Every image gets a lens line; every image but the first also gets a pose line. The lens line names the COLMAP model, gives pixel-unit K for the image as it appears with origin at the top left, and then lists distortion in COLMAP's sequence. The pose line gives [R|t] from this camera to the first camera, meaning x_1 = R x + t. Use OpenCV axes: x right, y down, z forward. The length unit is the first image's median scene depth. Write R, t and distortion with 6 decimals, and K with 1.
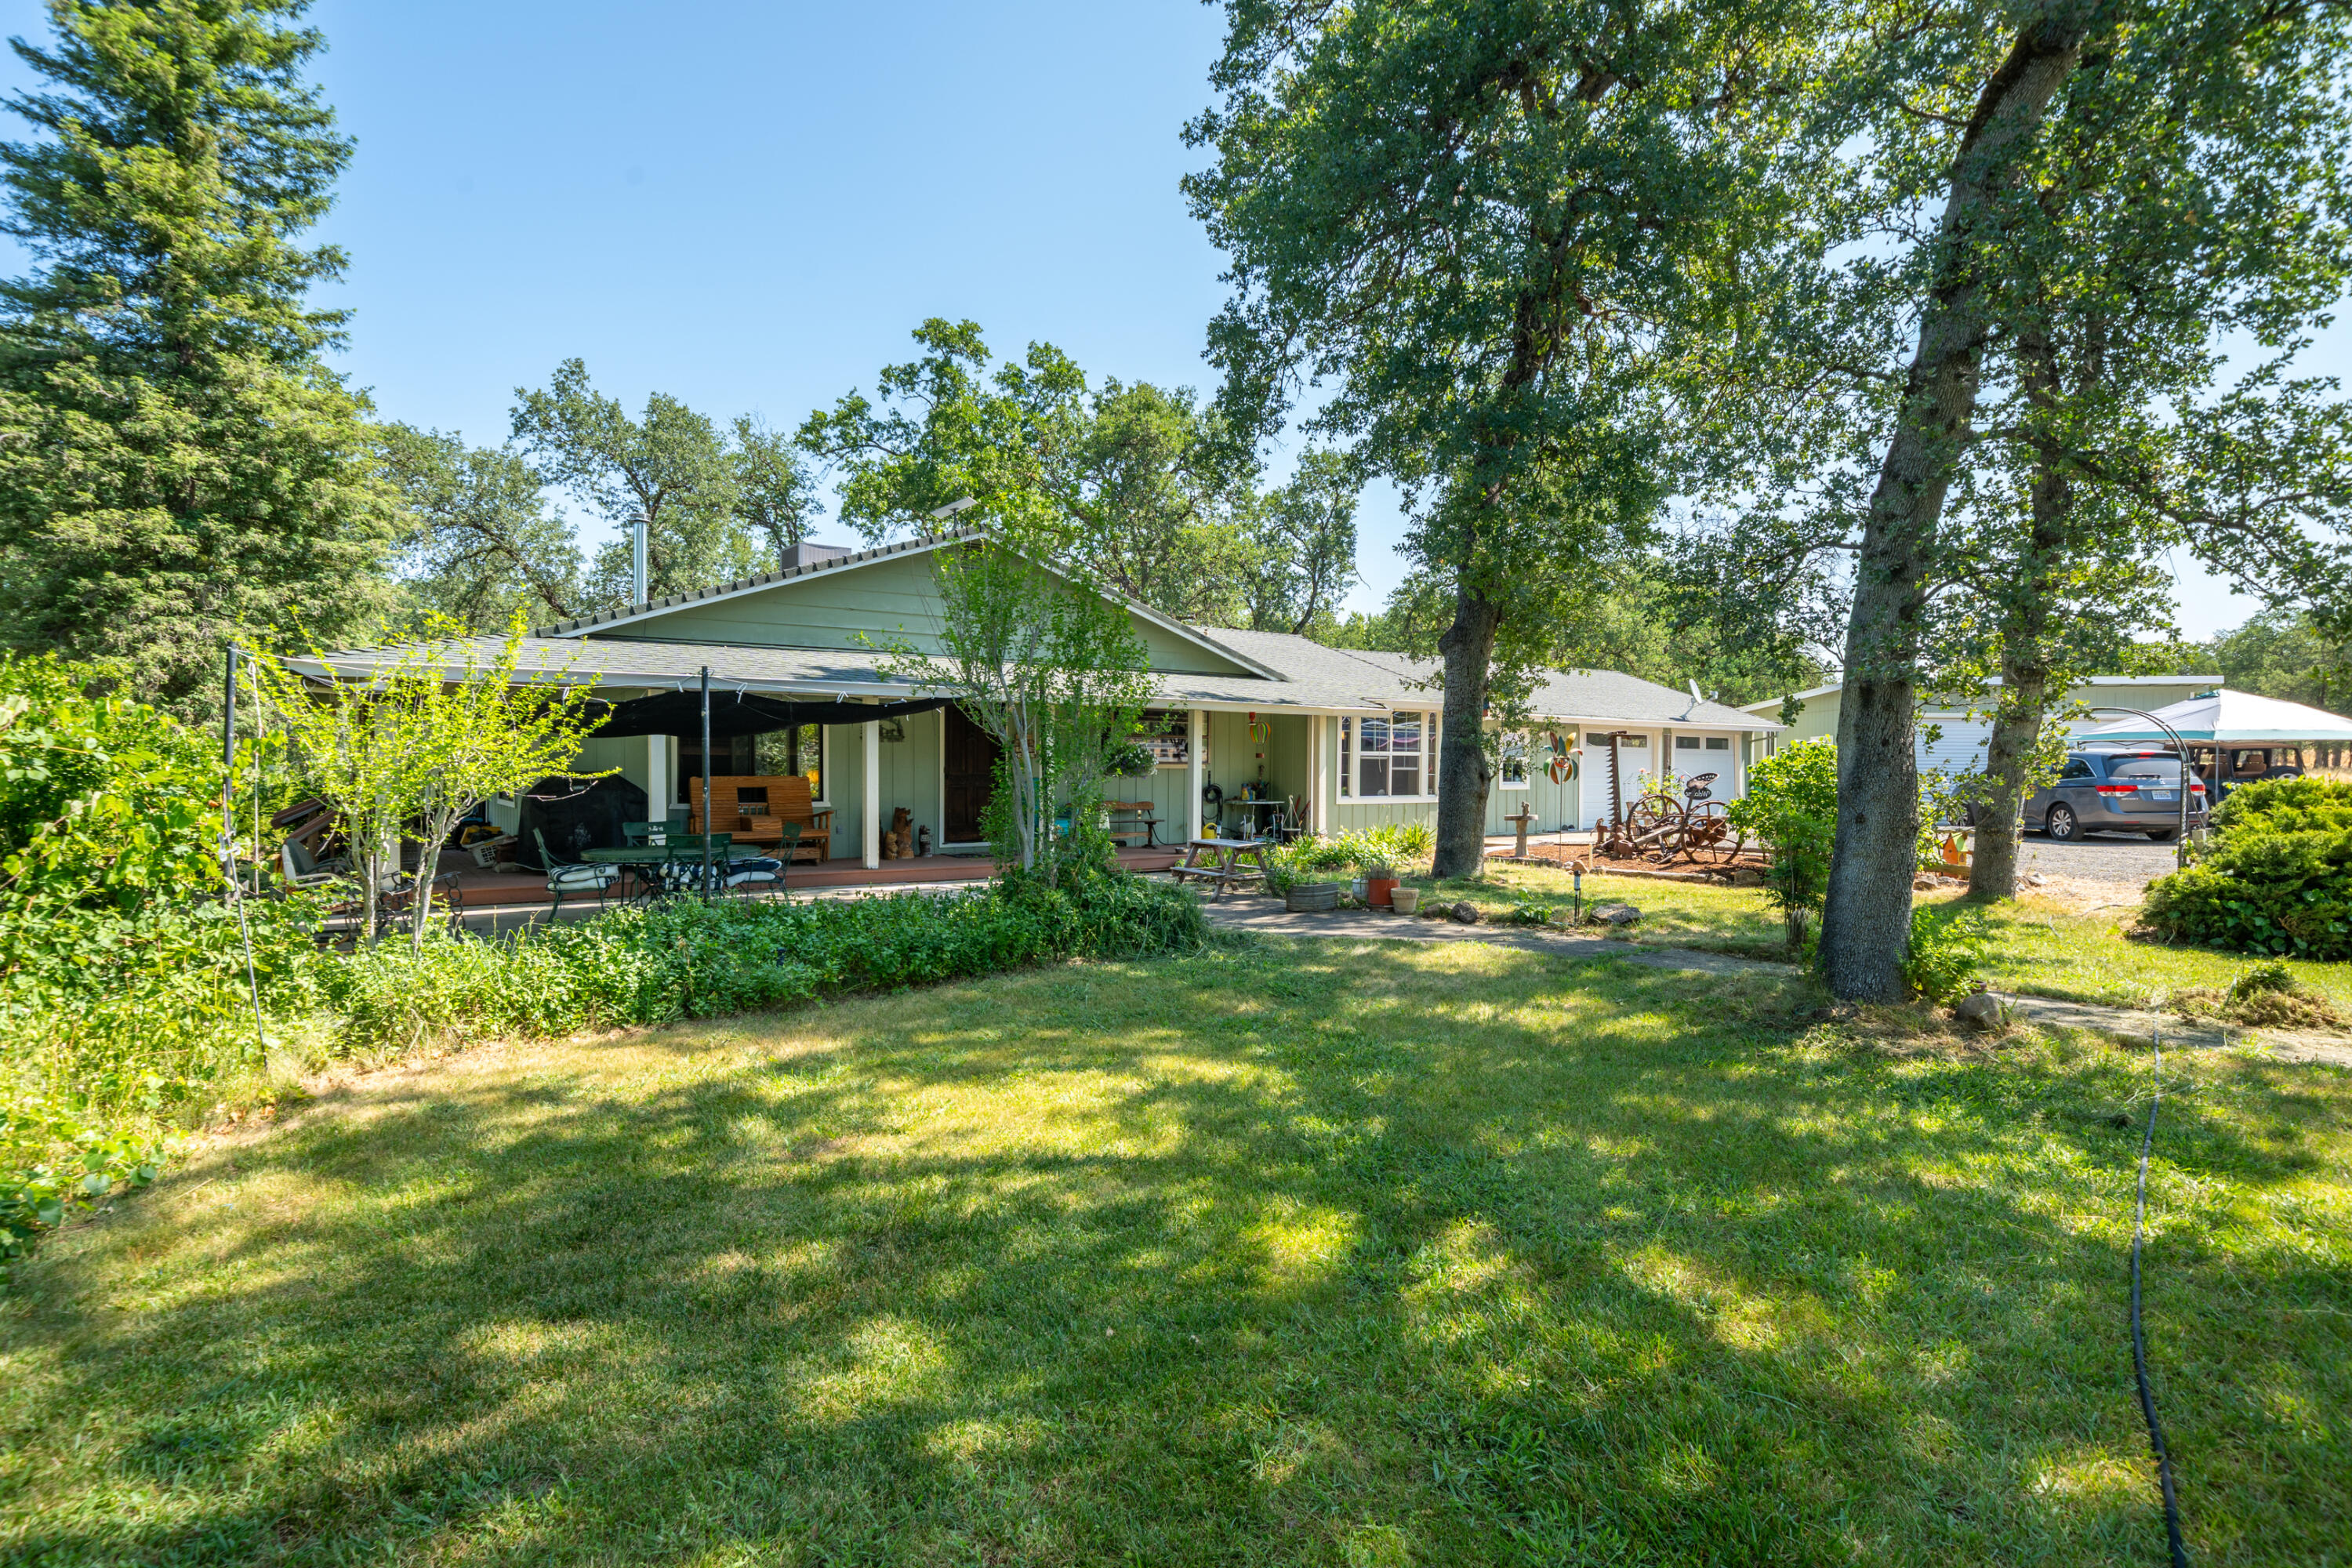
lens RADIAL K [[1222.3, 0, 1179.2], [0, 1222.3, 784.8], [0, 0, 1]] dist [0.000753, 0.000454]
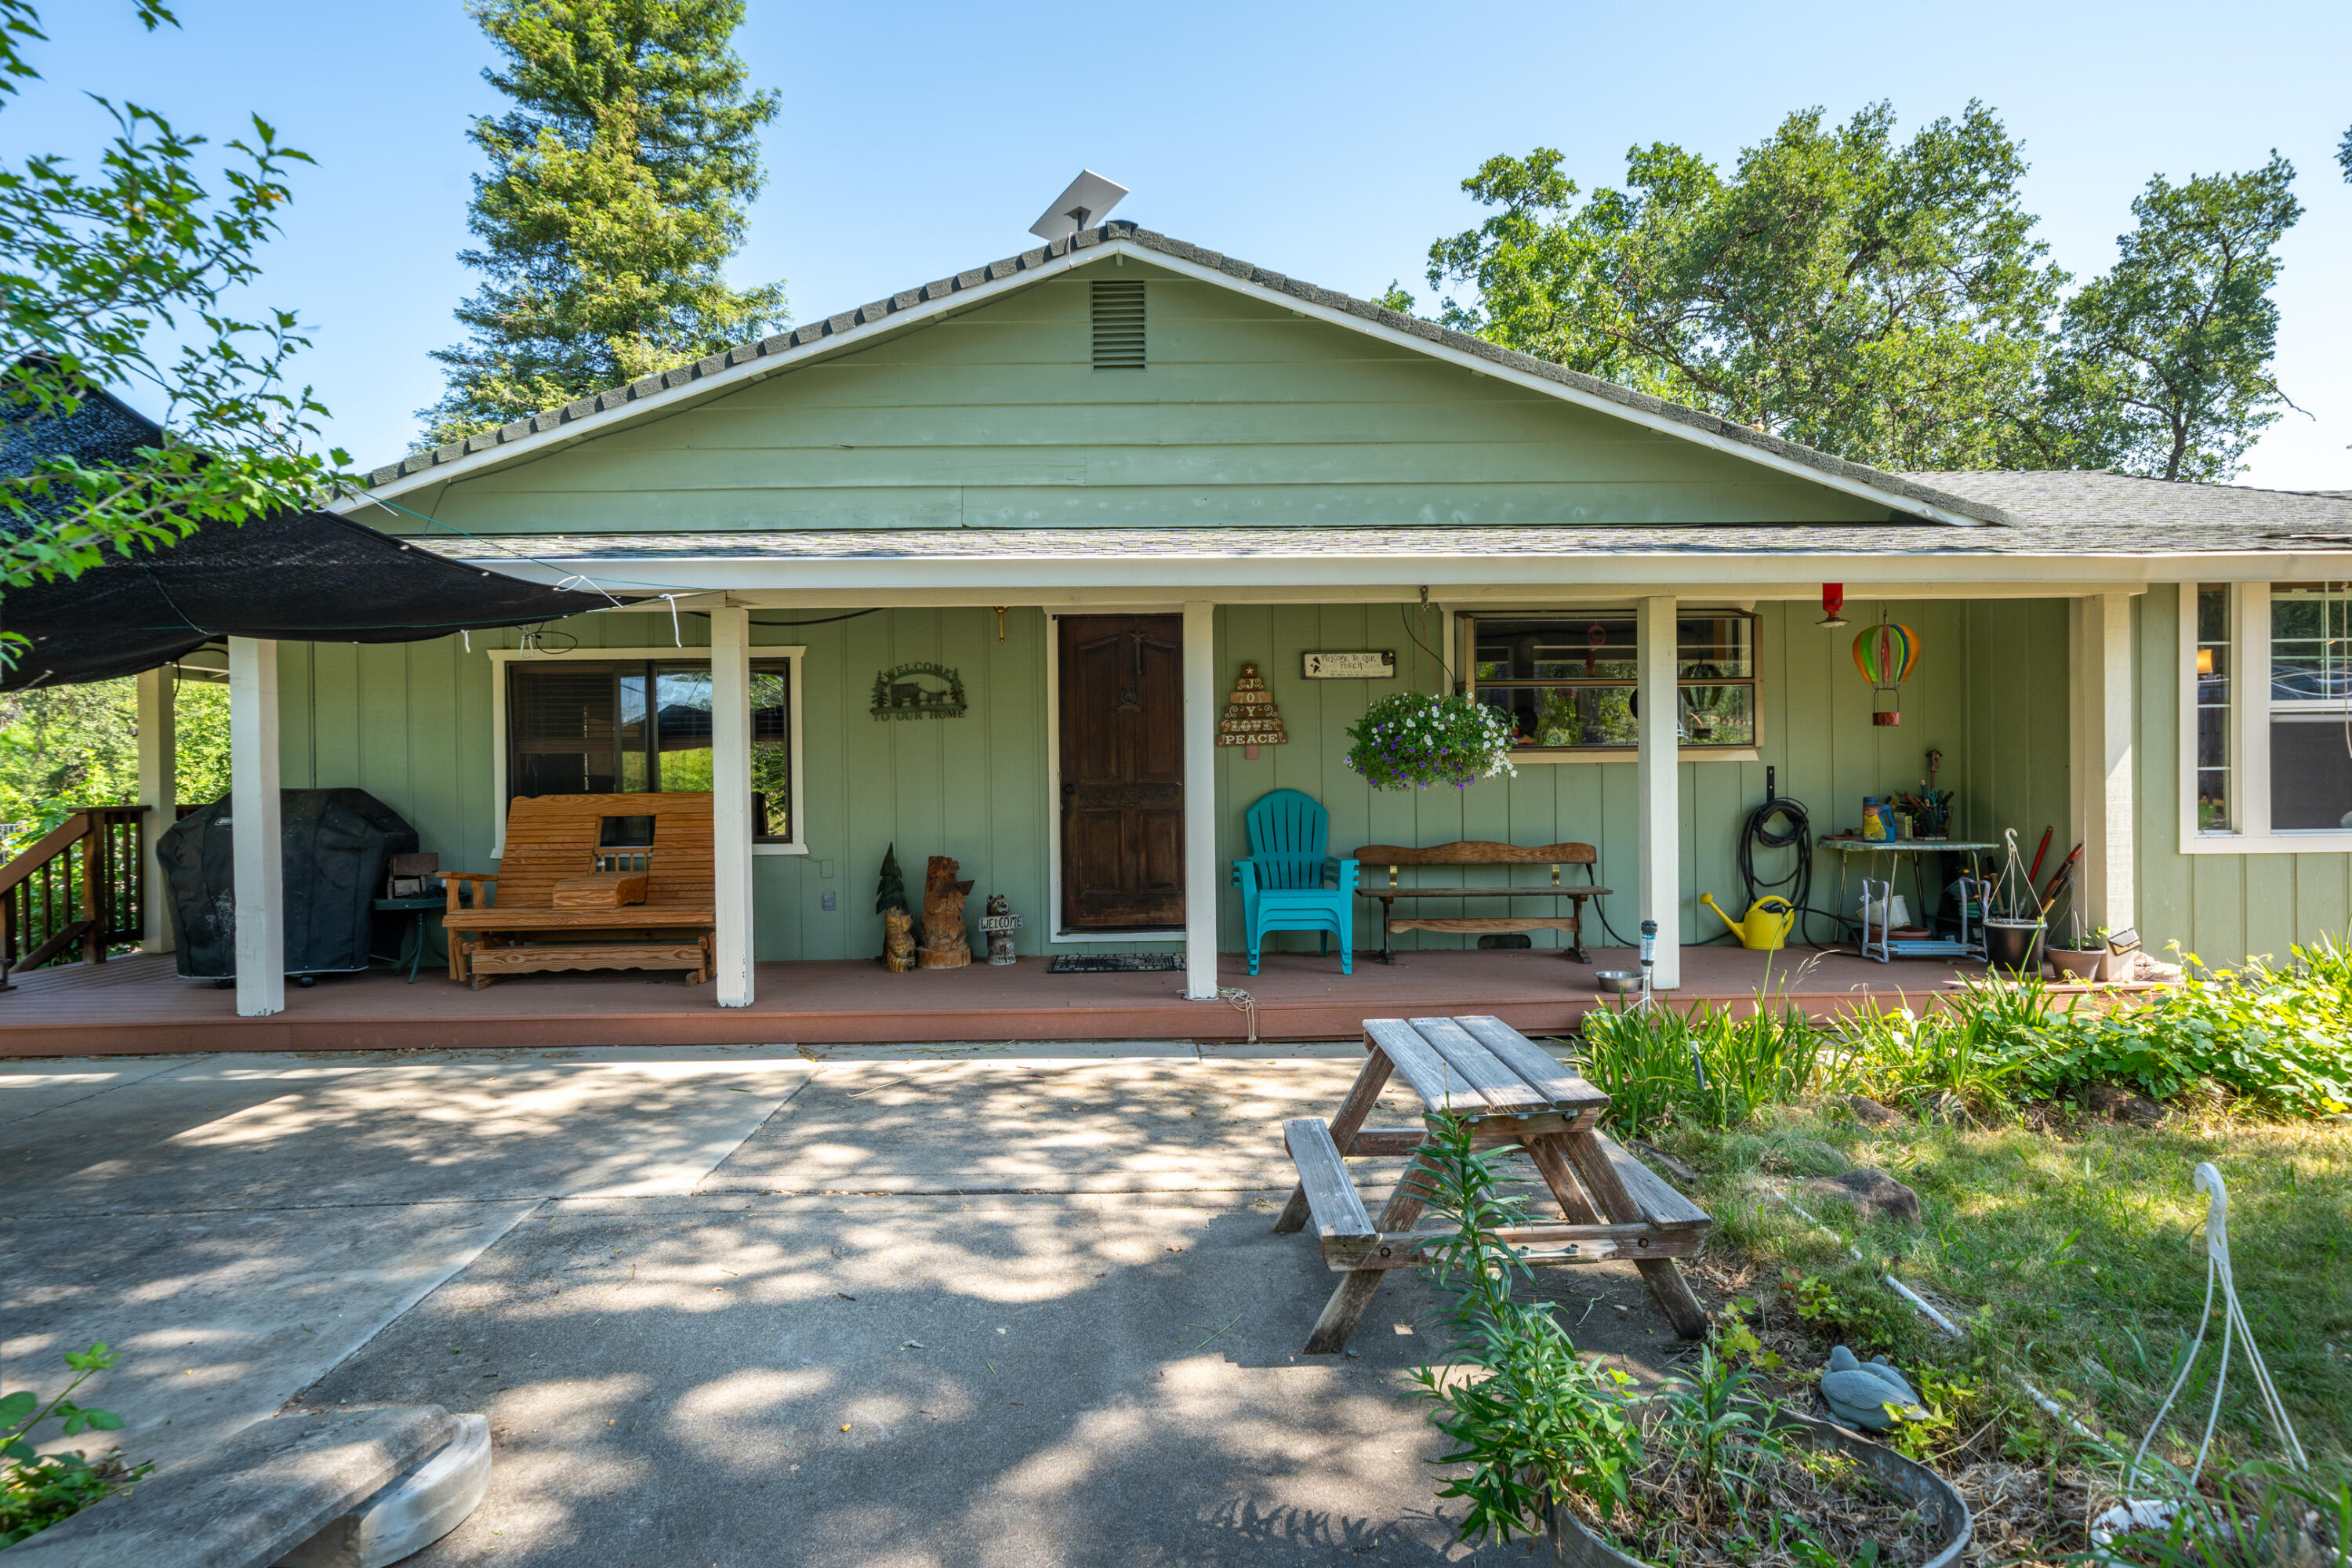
lens RADIAL K [[1222.3, 0, 1175.1], [0, 1222.3, 781.7], [0, 0, 1]] dist [0.000753, 0.000454]
pose [[0.824250, -0.016577, -0.565984, 0.048751], [0.008791, 0.999826, -0.016481, -0.000733], [0.566158, 0.008609, 0.824252, 0.297380]]
